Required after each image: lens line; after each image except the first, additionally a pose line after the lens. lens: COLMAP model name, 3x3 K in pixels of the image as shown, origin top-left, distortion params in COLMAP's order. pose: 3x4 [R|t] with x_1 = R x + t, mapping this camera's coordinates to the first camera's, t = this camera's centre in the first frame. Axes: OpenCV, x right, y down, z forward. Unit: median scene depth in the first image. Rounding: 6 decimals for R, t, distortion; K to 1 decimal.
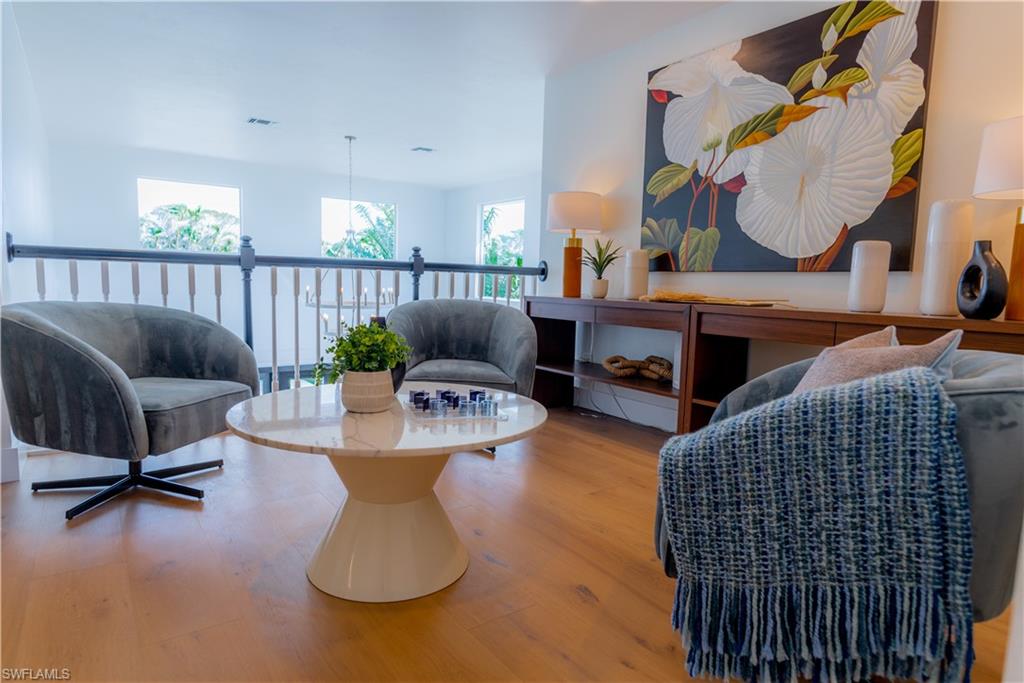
lens RADIAL K [[590.9, 0, 512.5], [0, 590.9, 342.1], [0, 0, 1]] dist [-0.000658, 0.002257]
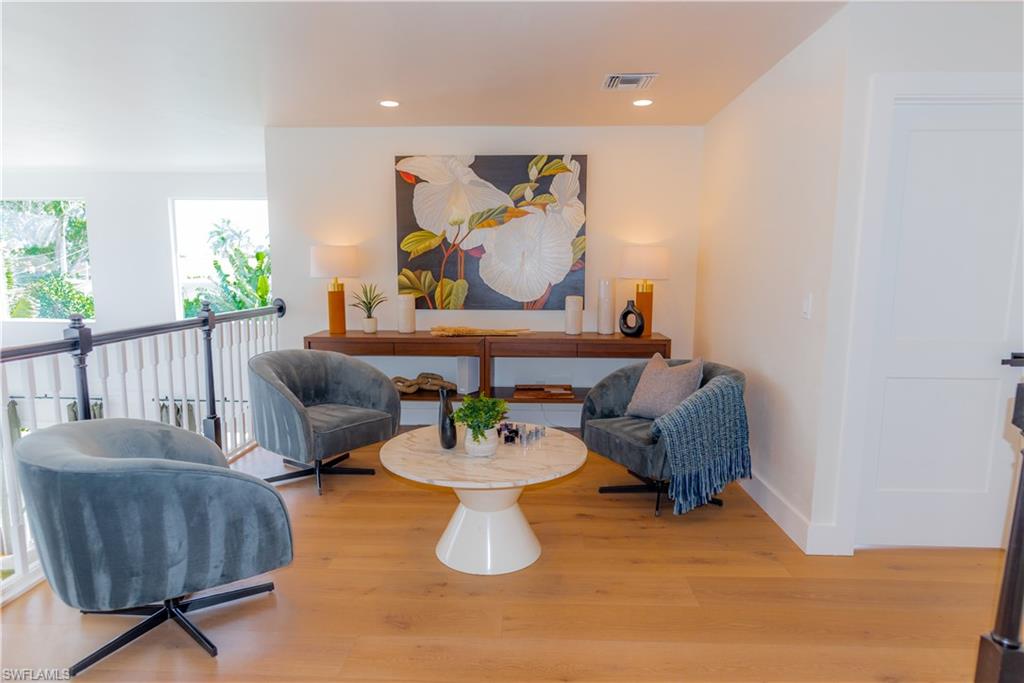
lens RADIAL K [[590.9, 0, 508.3], [0, 590.9, 341.4], [0, 0, 1]] dist [-0.000658, 0.002257]
pose [[0.616497, -0.127142, 0.777024, -0.742309], [0.092988, 0.991727, 0.088495, -0.162139], [-0.781847, 0.017697, 0.623219, 0.010364]]
